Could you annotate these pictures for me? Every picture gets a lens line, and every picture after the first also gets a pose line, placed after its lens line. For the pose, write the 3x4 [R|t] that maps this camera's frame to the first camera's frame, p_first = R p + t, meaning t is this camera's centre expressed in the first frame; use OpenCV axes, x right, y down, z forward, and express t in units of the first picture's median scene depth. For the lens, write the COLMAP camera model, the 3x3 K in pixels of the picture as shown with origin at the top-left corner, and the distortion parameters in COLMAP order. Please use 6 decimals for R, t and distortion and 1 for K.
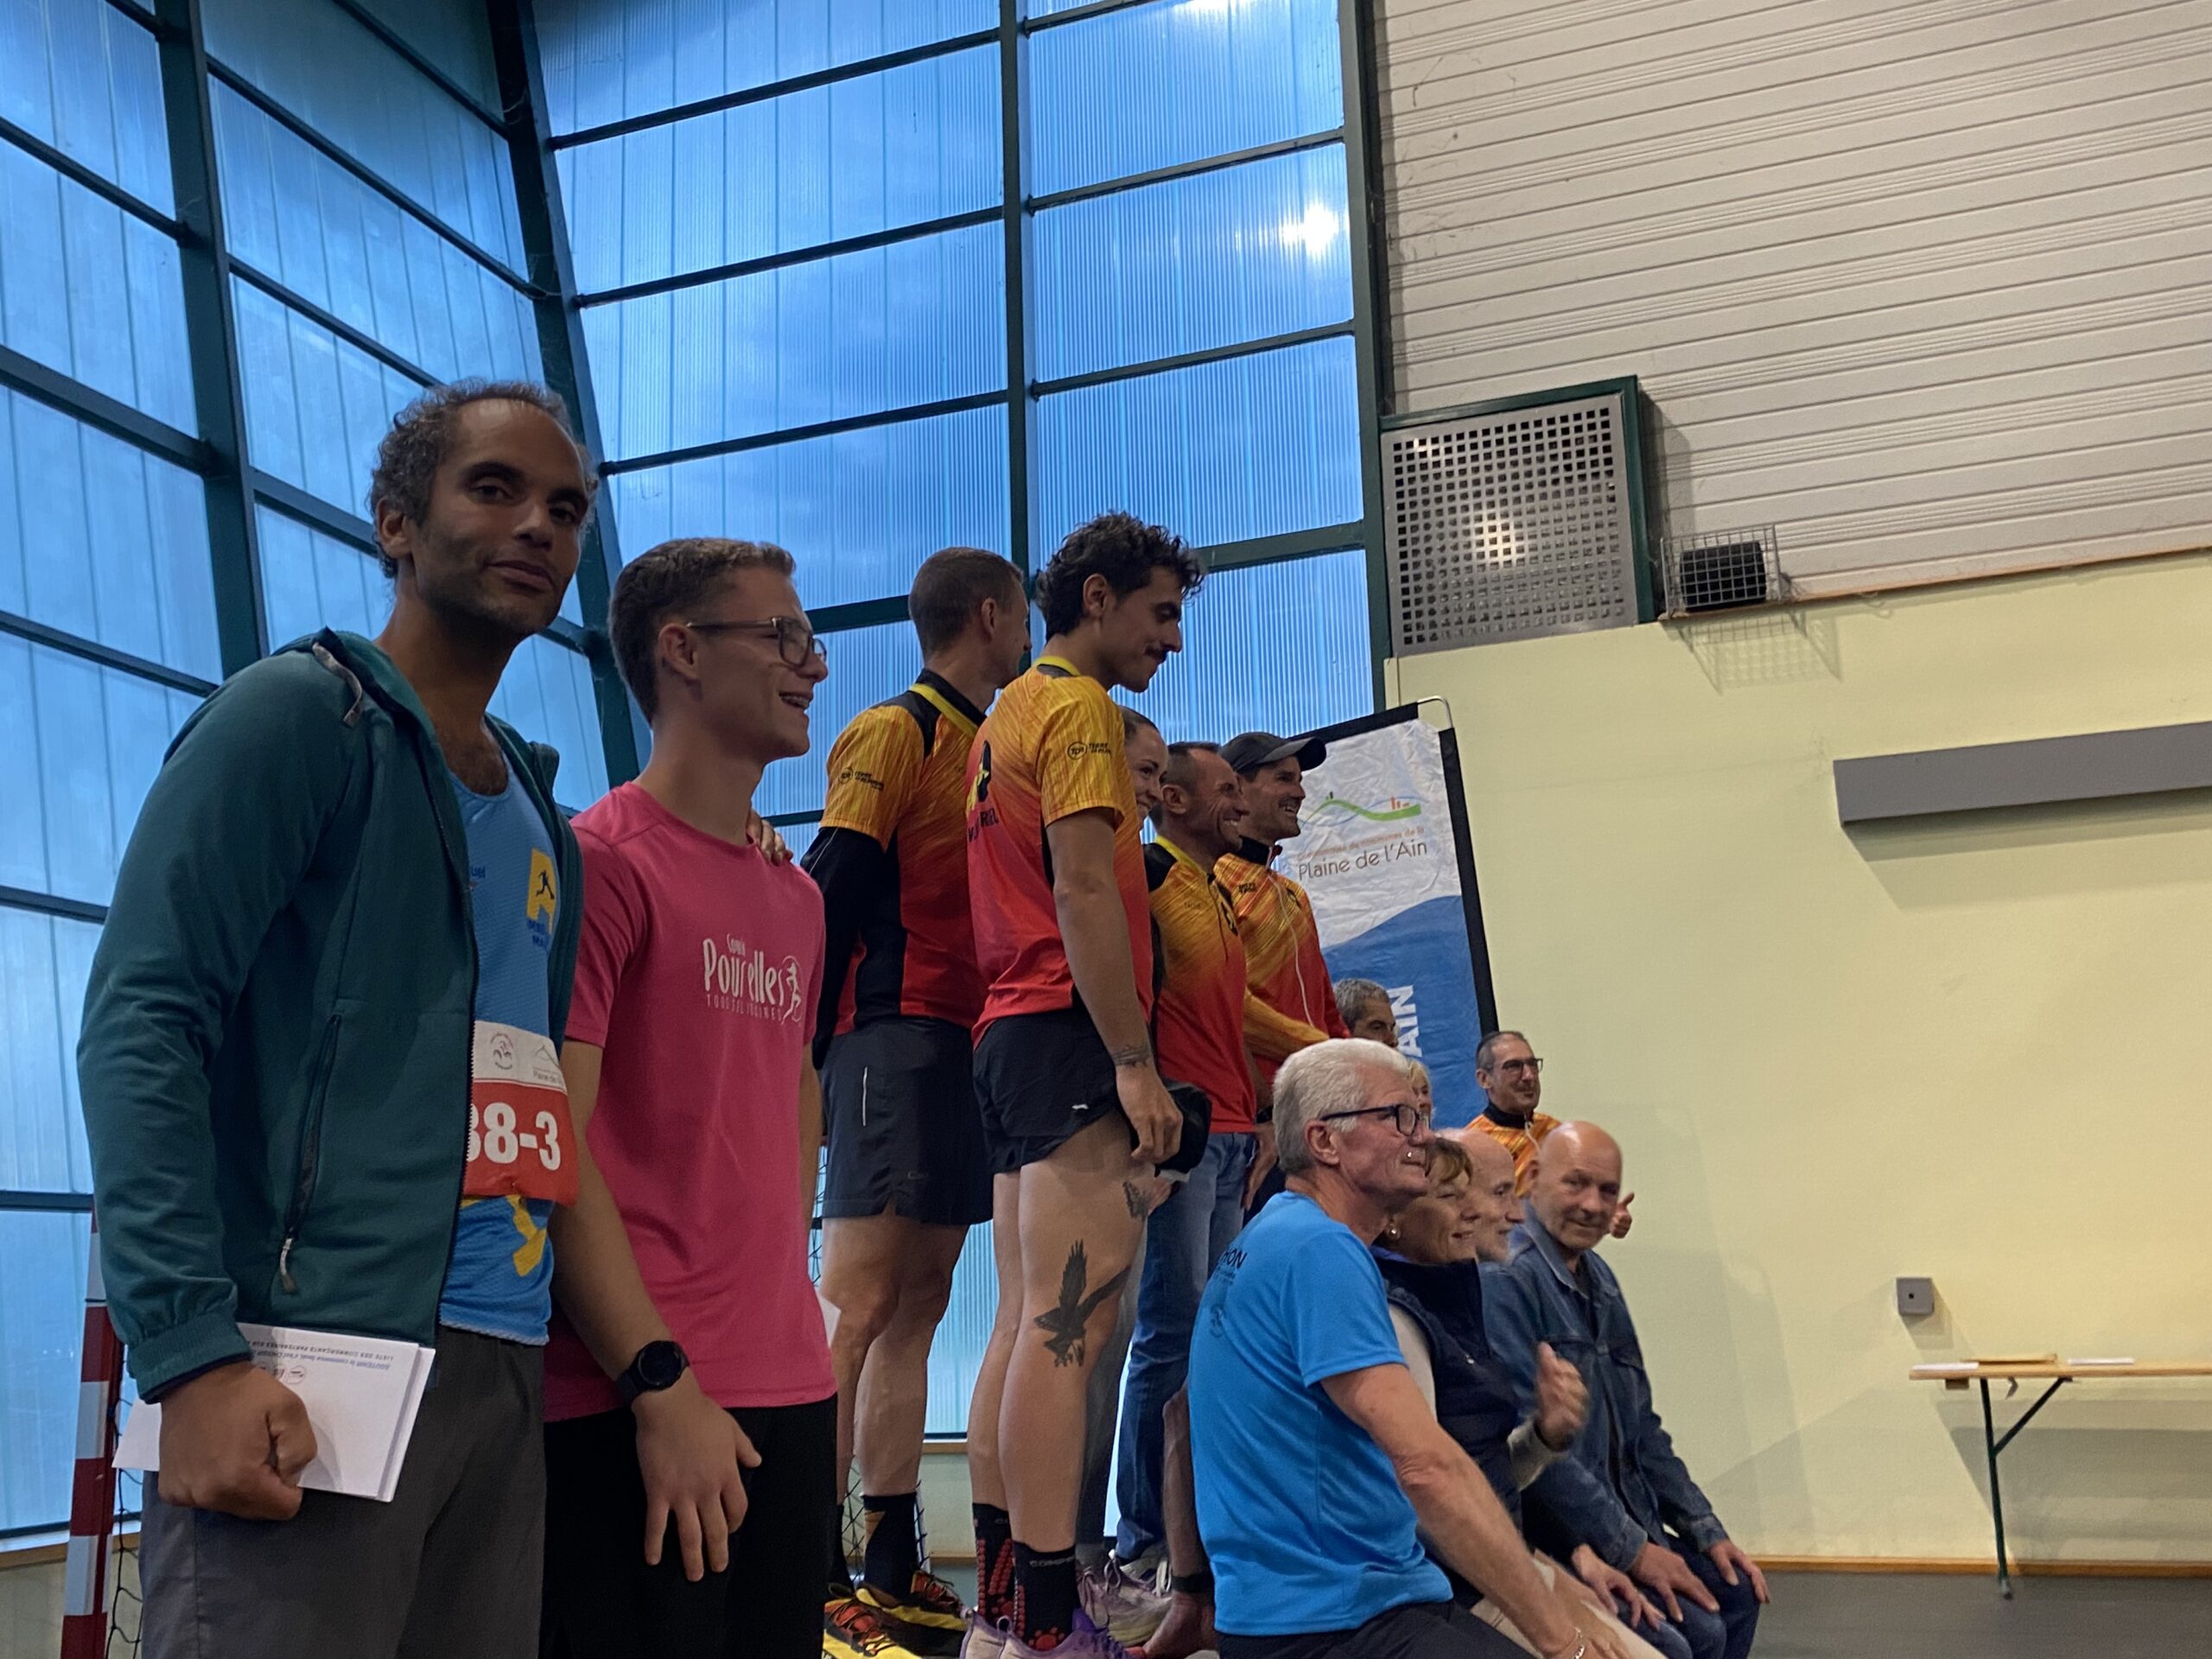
lens RADIAL K [[2111.6, 0, 1122.7], [0, 2111.6, 812.9], [0, 0, 1]] dist [0.018387, 0.000000]
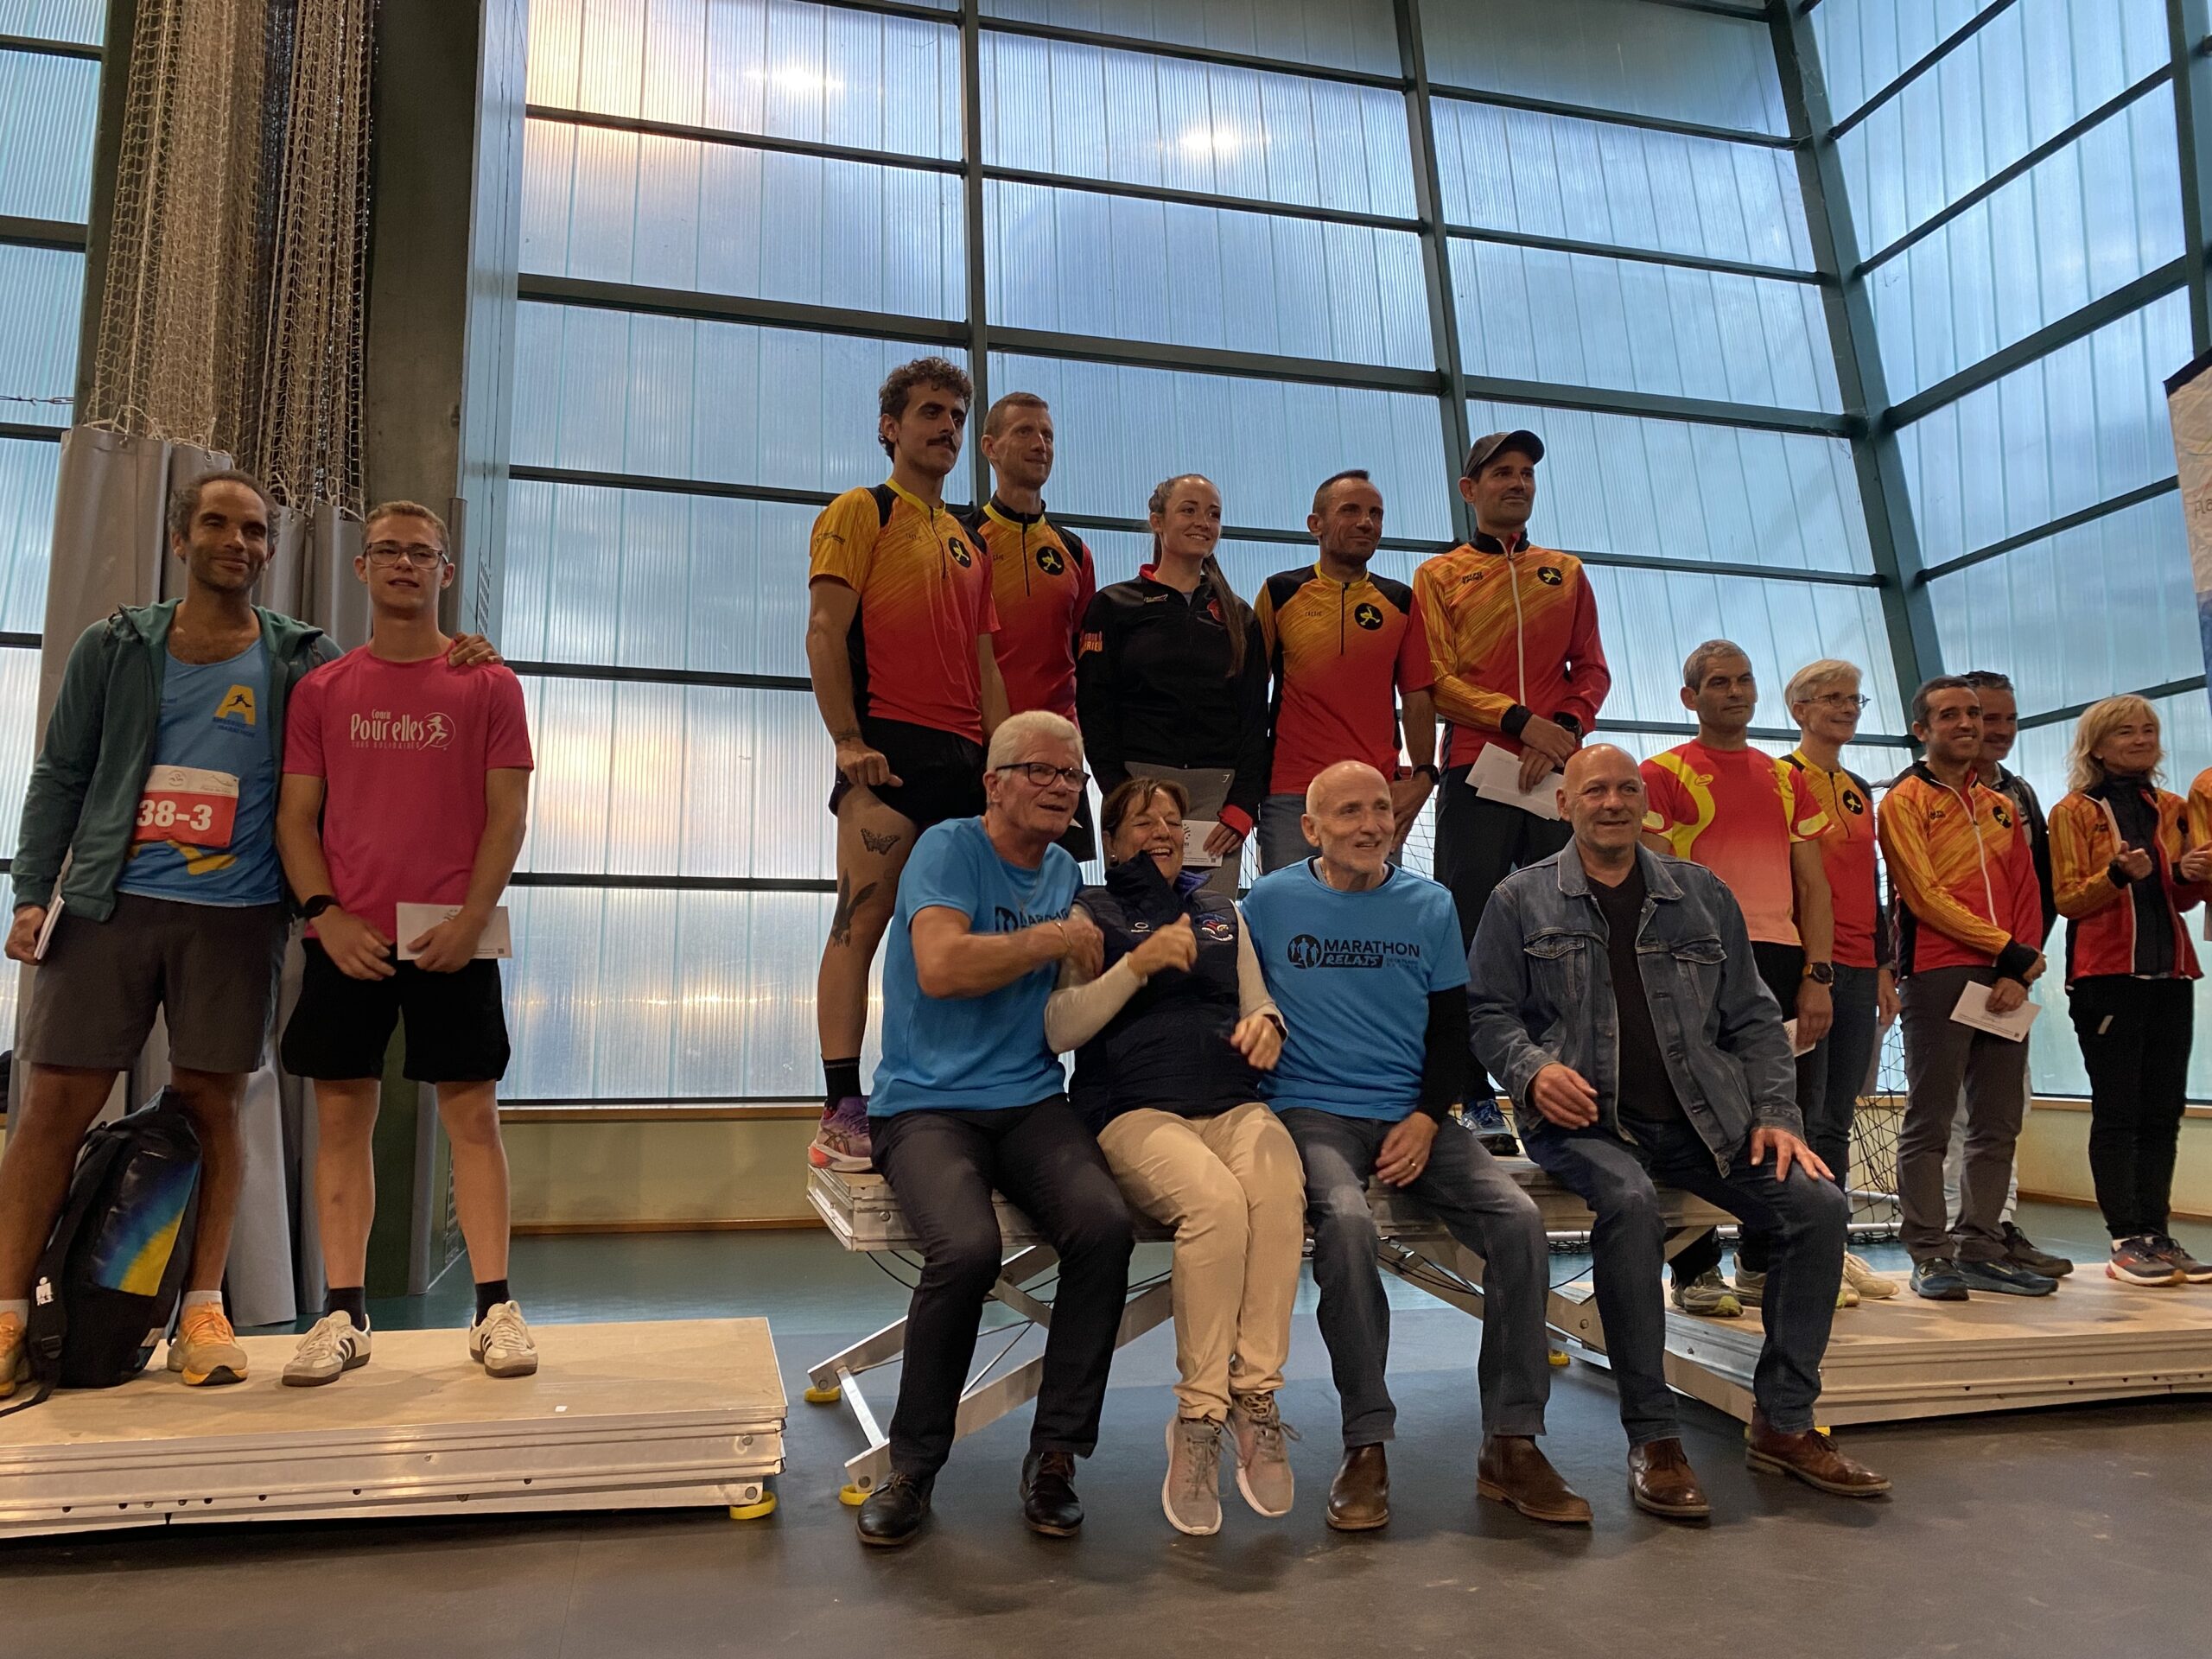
lens RADIAL K [[1674.9, 0, 1101.5], [0, 1674.9, 838.6], [0, 0, 1]] dist [-0.010080, -0.013540]
pose [[0.573467, -0.064496, -0.816686, 1.431142], [0.164304, 0.985696, 0.037529, 0.226608], [0.802583, -0.155706, 0.575861, 0.637248]]
